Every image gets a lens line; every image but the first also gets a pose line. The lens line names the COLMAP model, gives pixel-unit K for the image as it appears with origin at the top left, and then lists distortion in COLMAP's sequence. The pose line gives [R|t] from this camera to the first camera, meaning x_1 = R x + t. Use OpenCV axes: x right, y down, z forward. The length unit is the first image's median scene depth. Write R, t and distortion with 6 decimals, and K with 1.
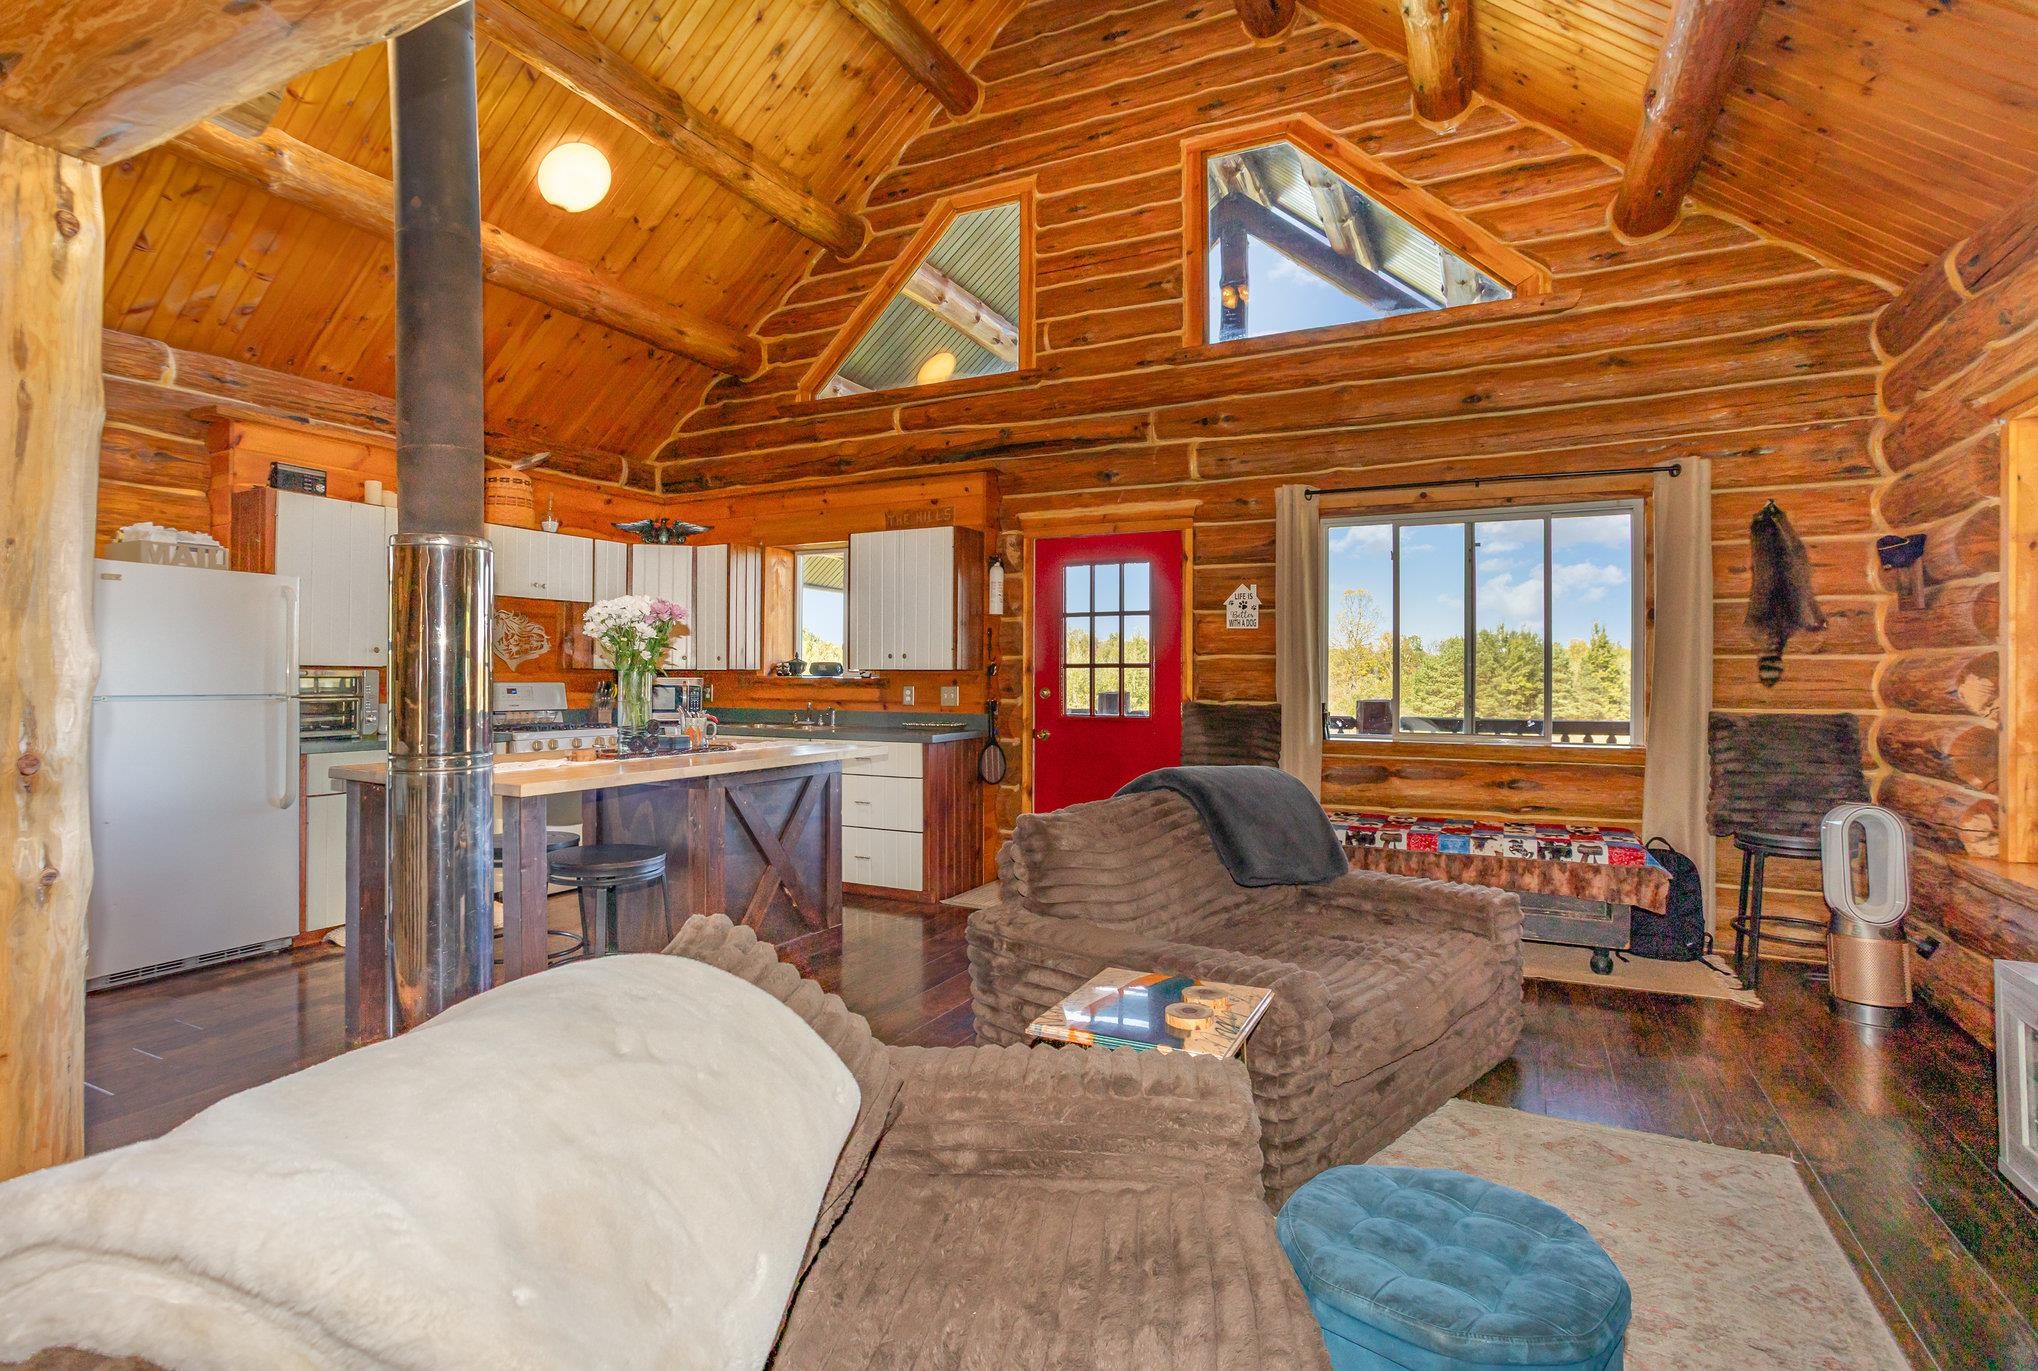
lens RADIAL K [[984.2, 0, 1016.1], [0, 984.2, 664.1], [0, 0, 1]] dist [-0.057263, 0.032458]
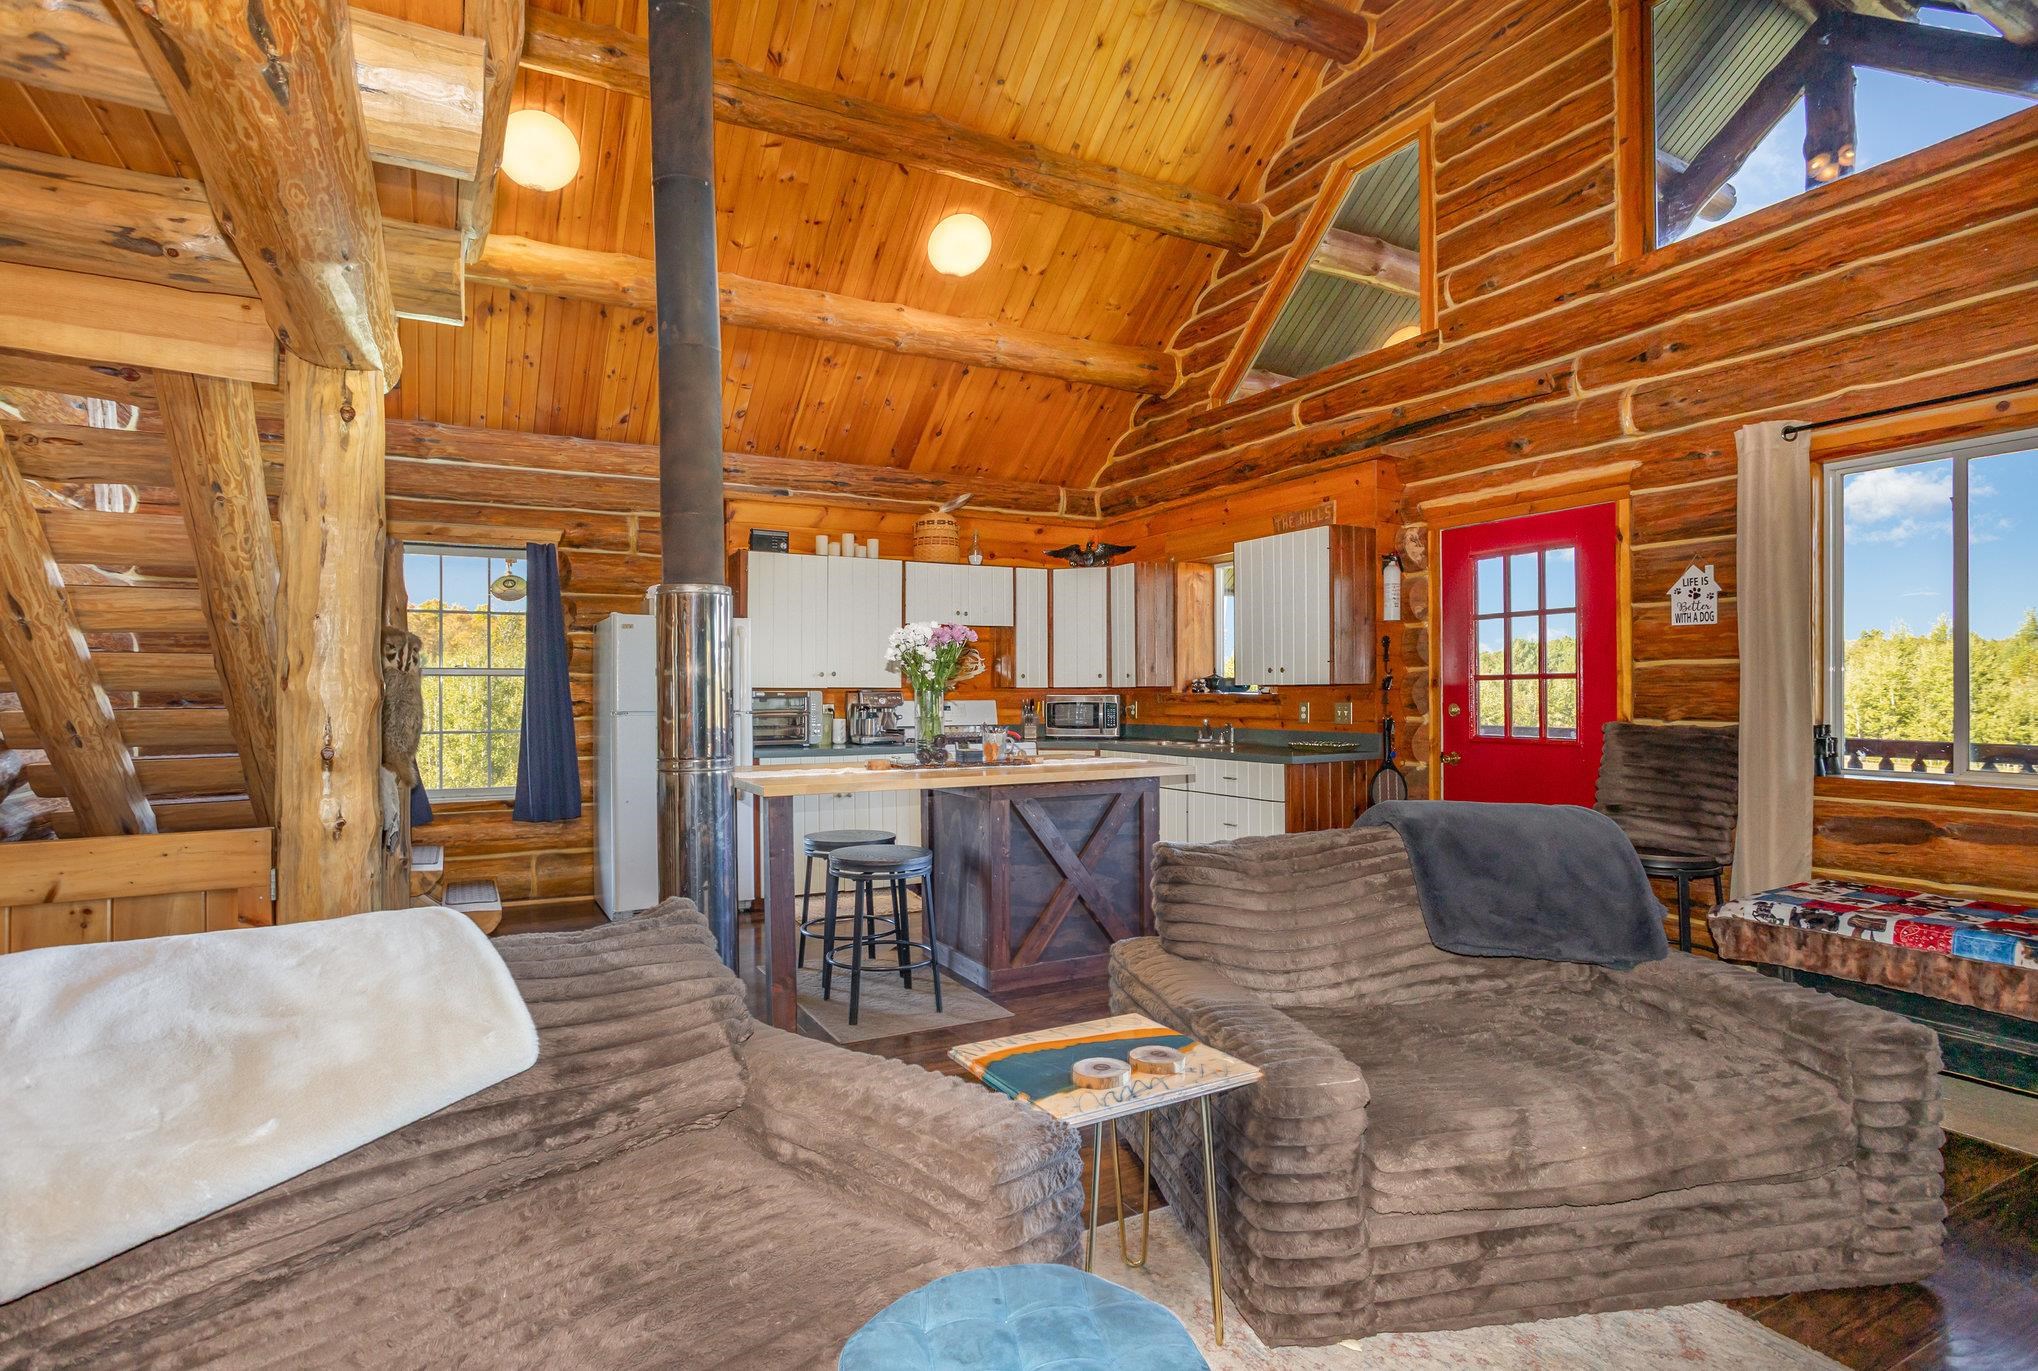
lens RADIAL K [[1013.9, 0, 1006.7], [0, 1013.9, 687.9], [0, 0, 1]] dist [-0.061060, 0.037290]
pose [[0.821815, -0.010473, -0.569659, 0.212113], [0.015149, 0.999879, 0.003471, 0.001425], [0.569553, -0.011482, 0.821874, 0.068270]]
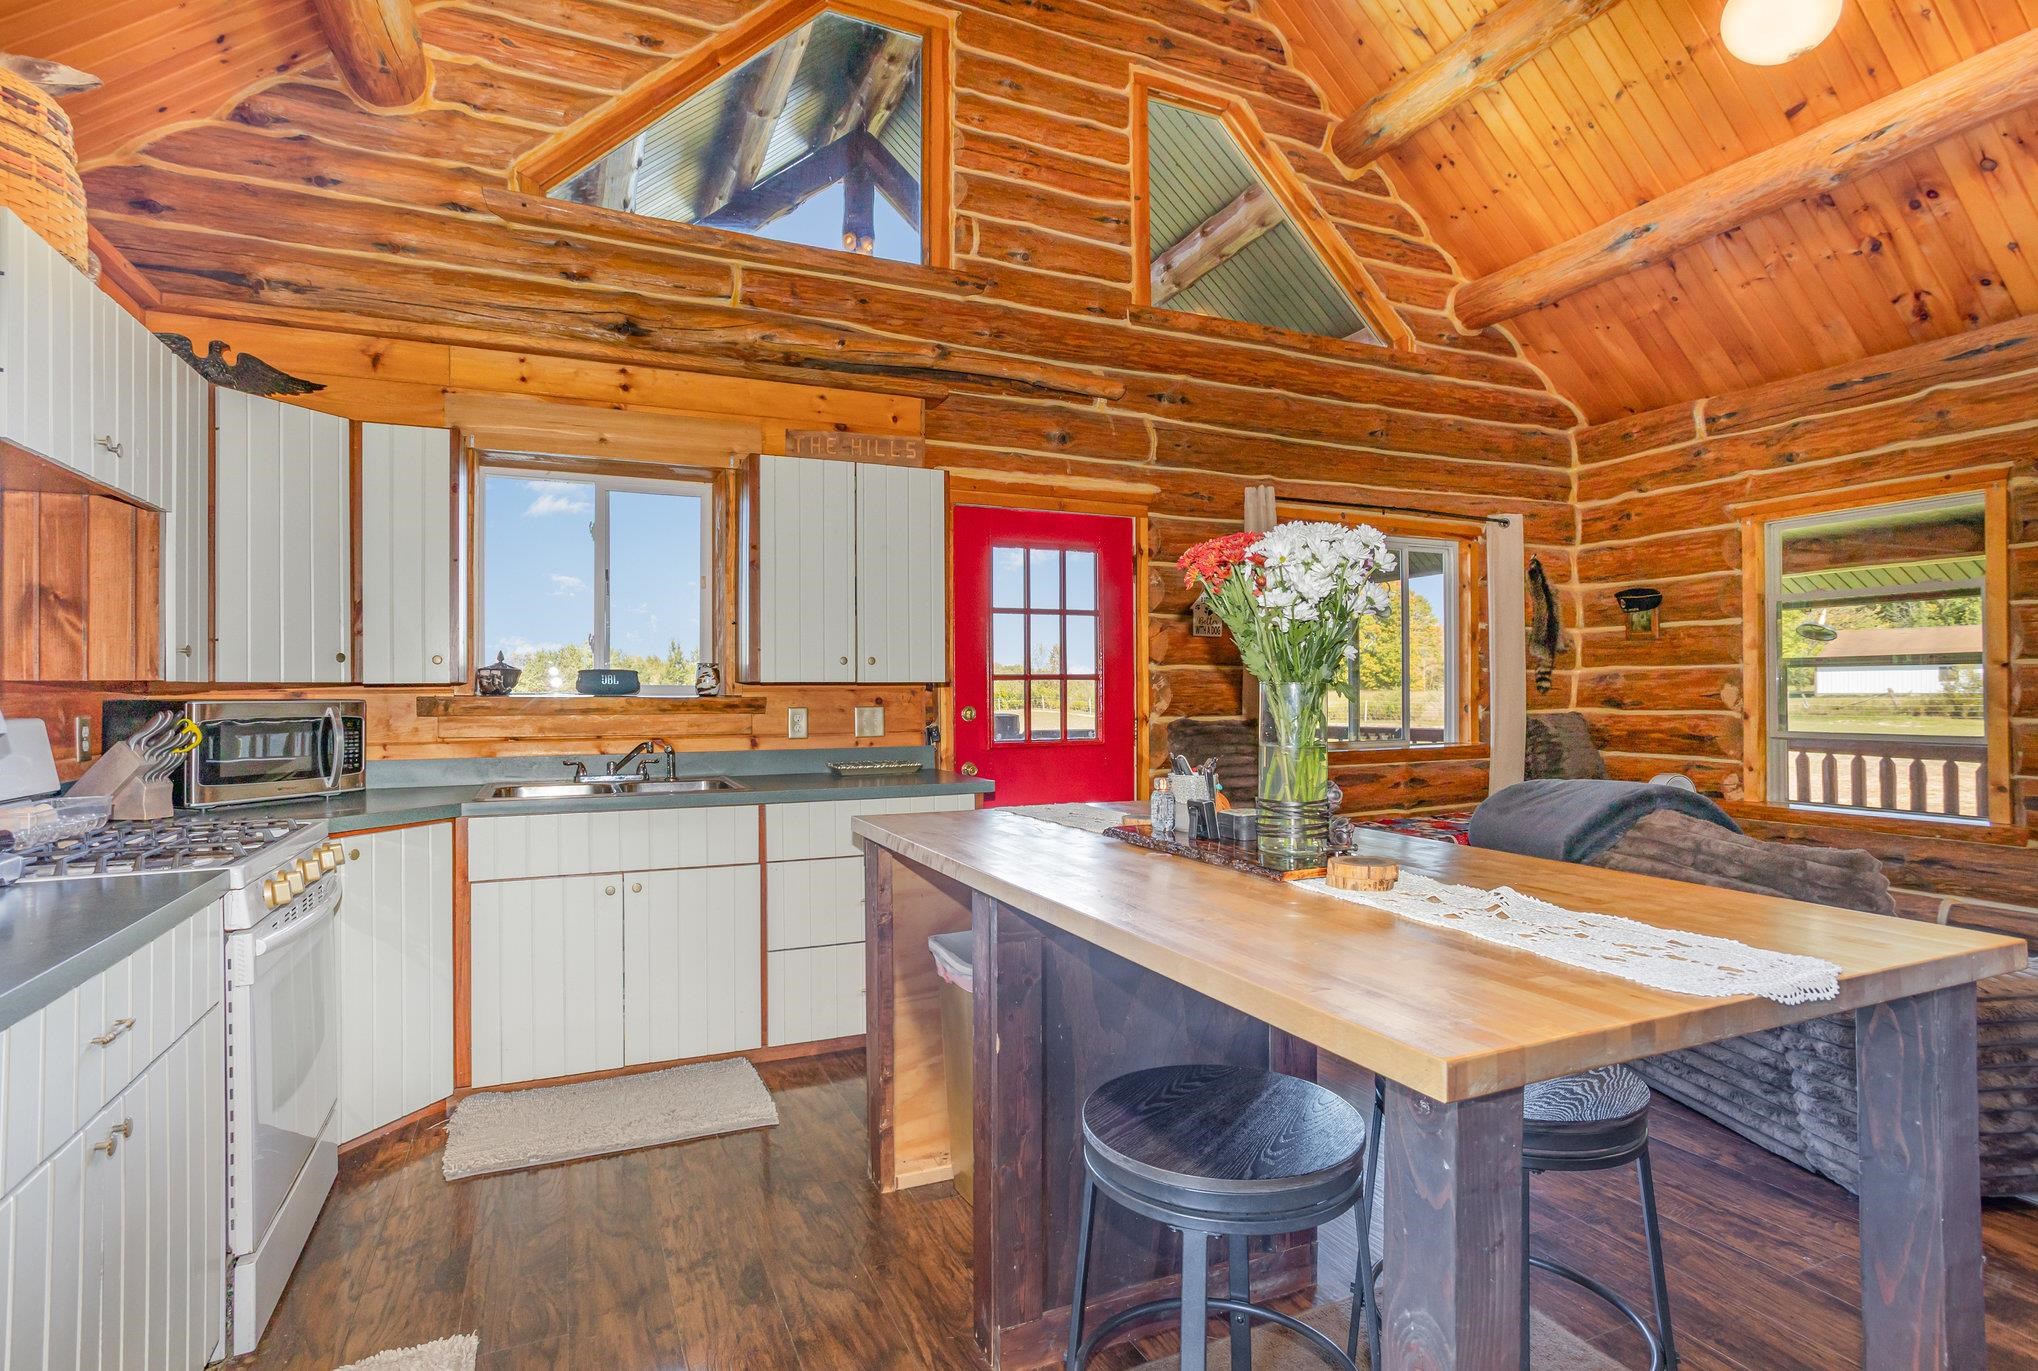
lens RADIAL K [[1013.9, 0, 1006.7], [0, 1013.9, 687.9], [0, 0, 1]] dist [-0.061060, 0.037290]
pose [[0.636068, -0.005393, 0.771614, -0.560227], [-0.001850, 0.999962, 0.008514, 0.003420], [-0.771631, -0.006843, 0.636034, 0.506268]]
